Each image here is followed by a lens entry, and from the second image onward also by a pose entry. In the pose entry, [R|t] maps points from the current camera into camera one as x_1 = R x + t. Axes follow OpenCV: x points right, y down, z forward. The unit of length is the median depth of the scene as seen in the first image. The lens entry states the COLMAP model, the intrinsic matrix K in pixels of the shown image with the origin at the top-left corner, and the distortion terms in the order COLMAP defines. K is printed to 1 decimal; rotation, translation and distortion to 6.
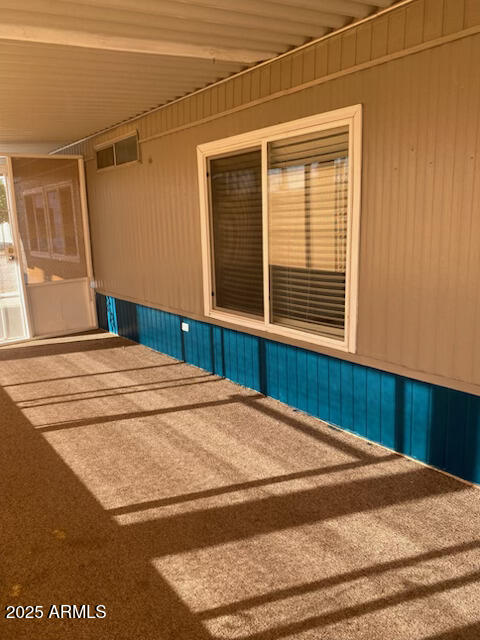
lens RADIAL K [[481.0, 0, 237.6], [0, 481.0, 321.2], [0, 0, 1]] dist [0.025657, -0.010293]
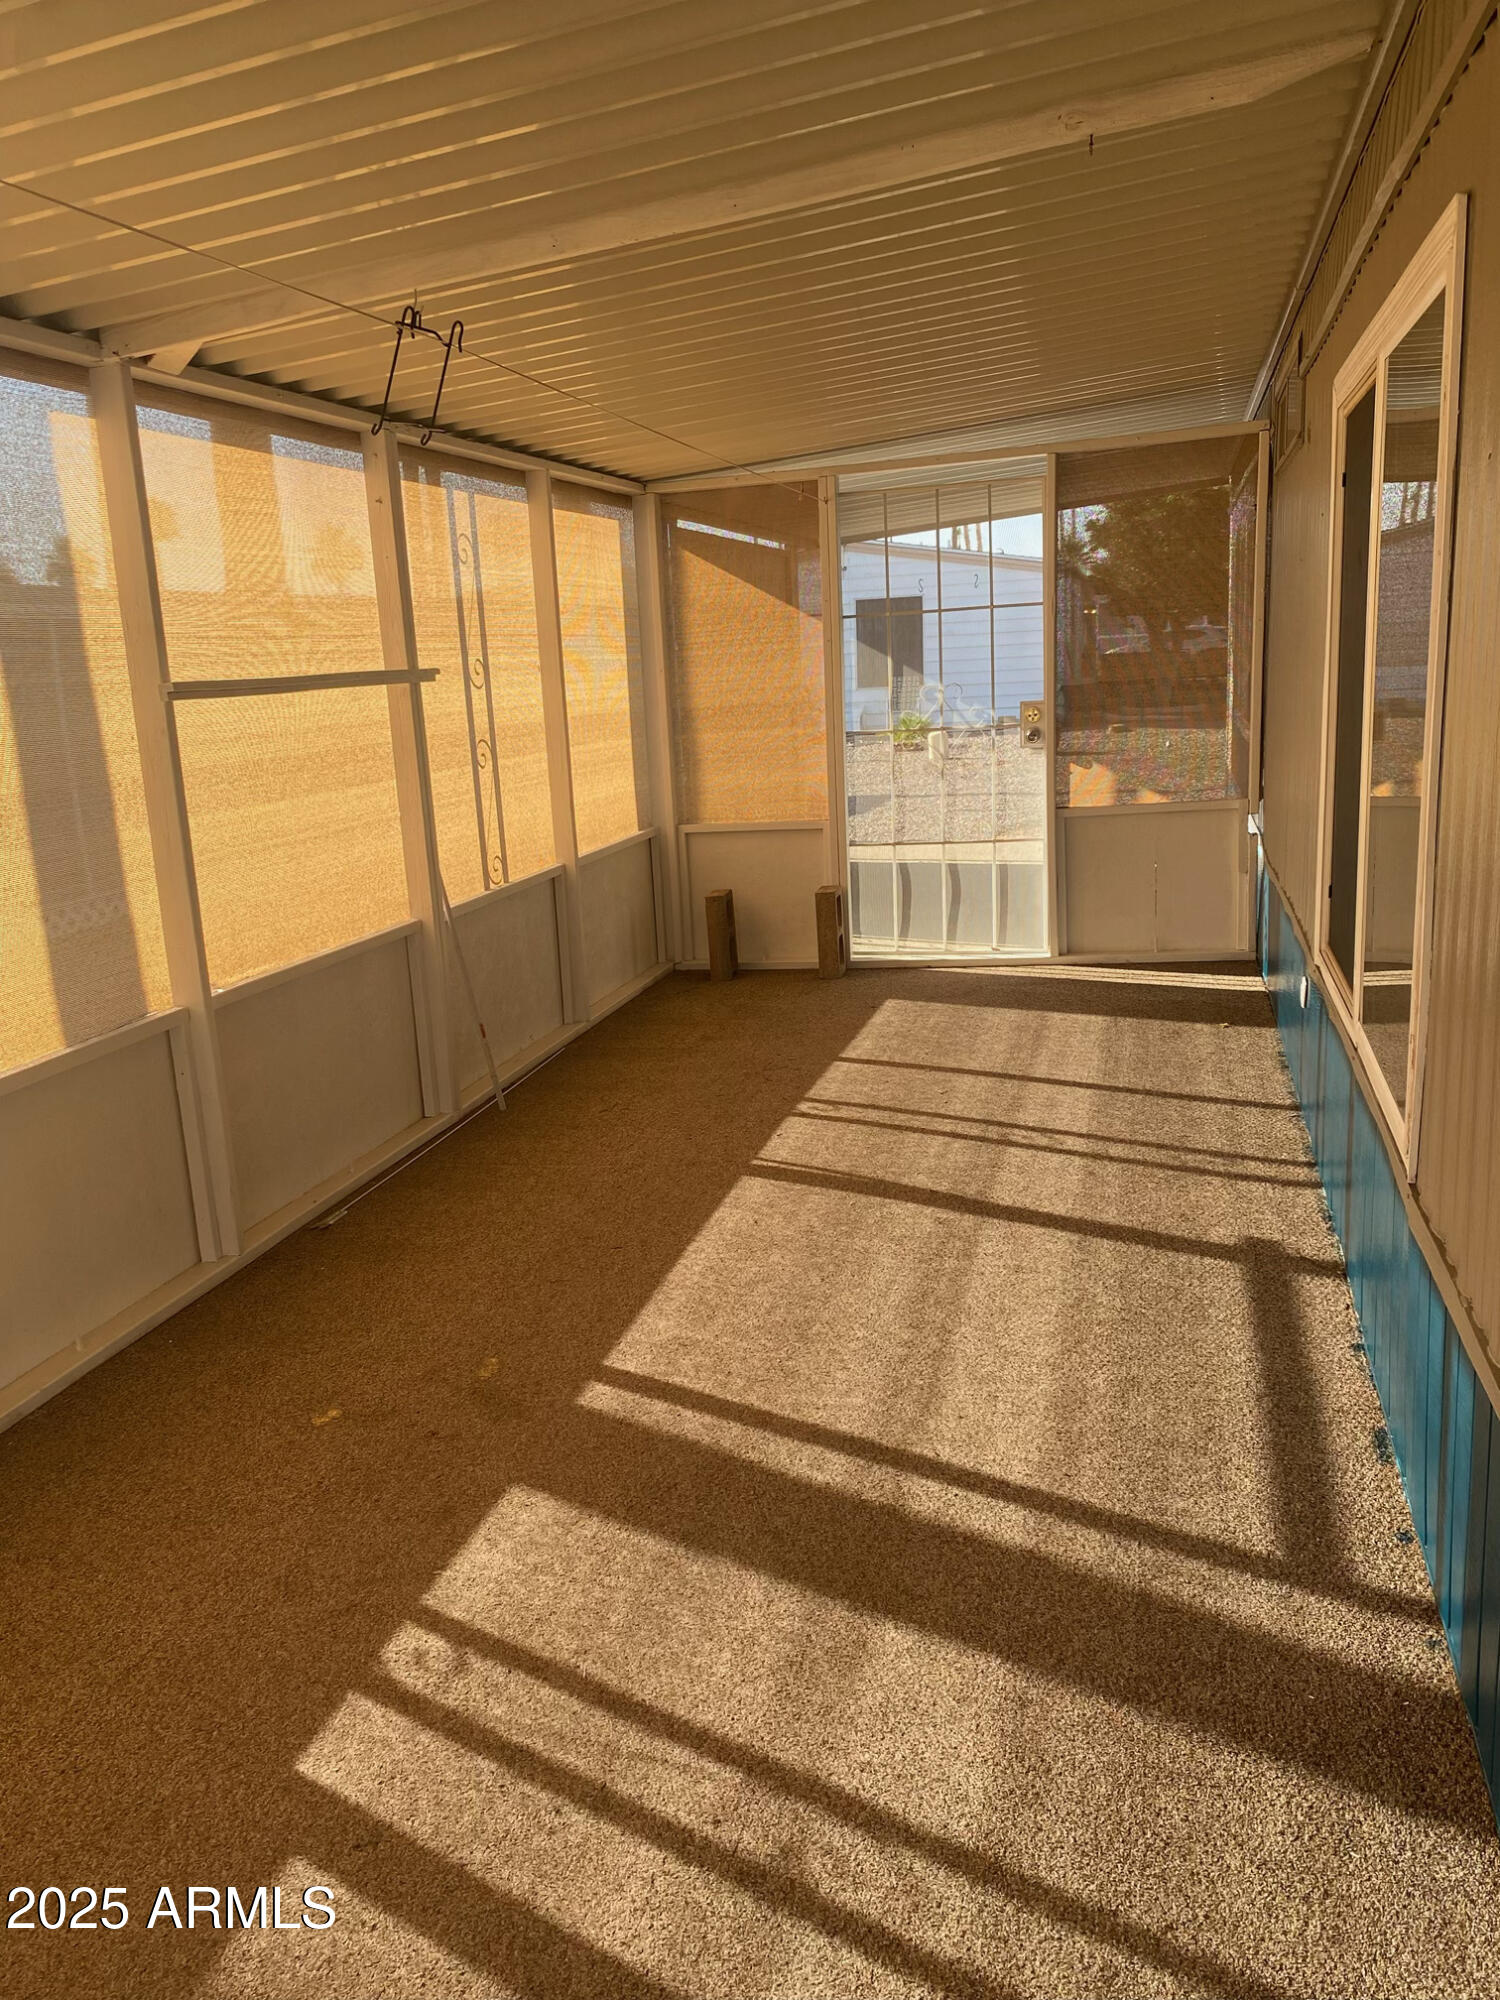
lens RADIAL K [[1503.1, 0, 742.3], [0, 1503.1, 993.9], [0, 0, 1]] dist [0.025657, -0.010293]
pose [[0.628107, 0.173232, -0.758599, 0.558252], [-0.134462, 0.984401, 0.113463, -0.067733], [0.766421, 0.030736, 0.641603, 0.185709]]
